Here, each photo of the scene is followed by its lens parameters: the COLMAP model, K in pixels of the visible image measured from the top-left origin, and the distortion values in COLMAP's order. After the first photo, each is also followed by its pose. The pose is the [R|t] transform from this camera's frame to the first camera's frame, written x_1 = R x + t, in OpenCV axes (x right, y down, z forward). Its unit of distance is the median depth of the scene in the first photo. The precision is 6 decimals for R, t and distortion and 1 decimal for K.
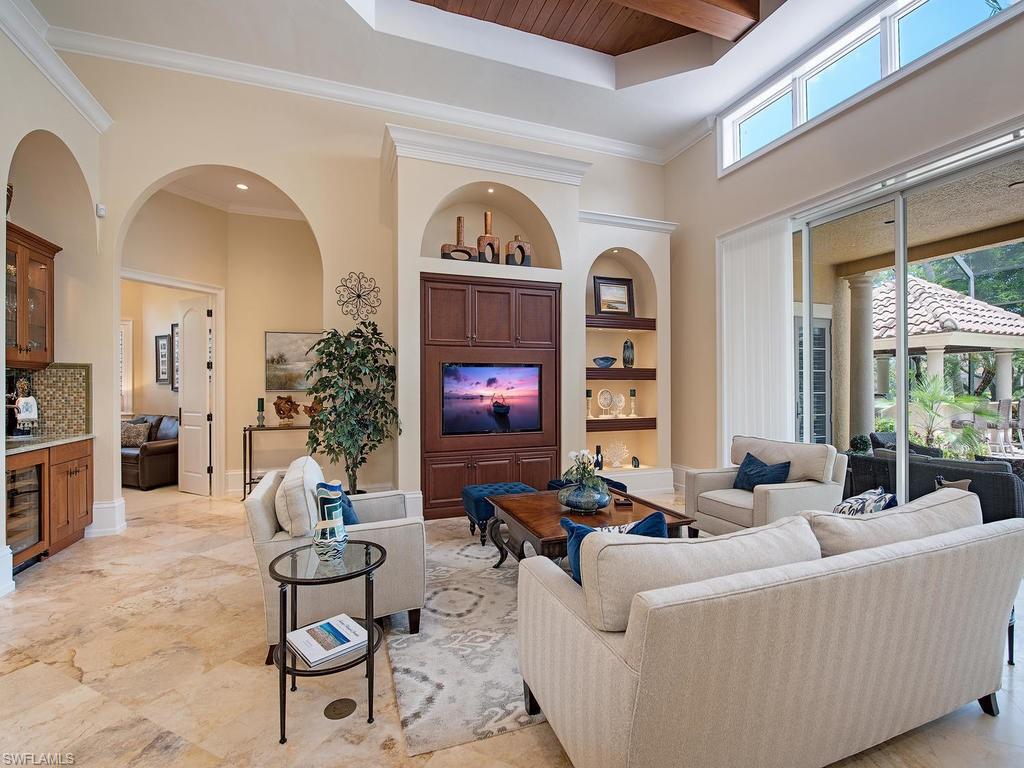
lens RADIAL K [[460.4, 0, 517.8], [0, 460.4, 385.7], [0, 0, 1]] dist [-0.013803, -0.000403]
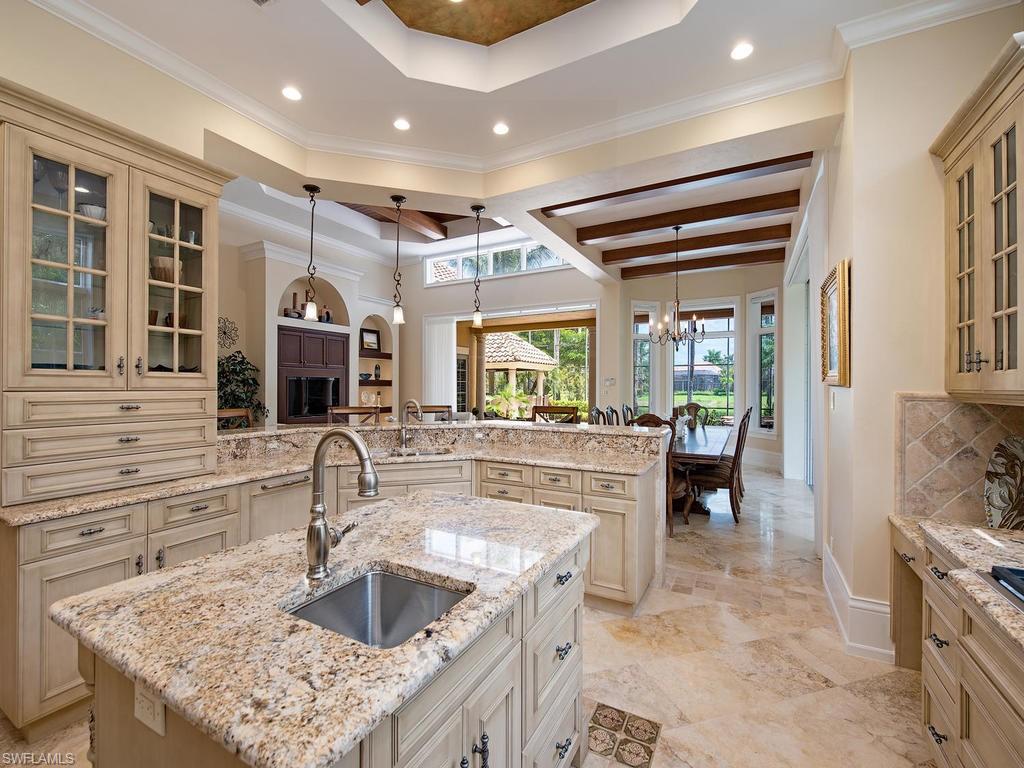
lens RADIAL K [[460.4, 0, 511.6], [0, 460.4, 385.7], [0, 0, 1]] dist [-0.013803, -0.000403]
pose [[0.756642, 0.002333, 0.653825, -0.551536], [0.002862, 0.999972, -0.006880, -0.000348], [-0.653823, 0.007077, 0.756615, -0.729498]]
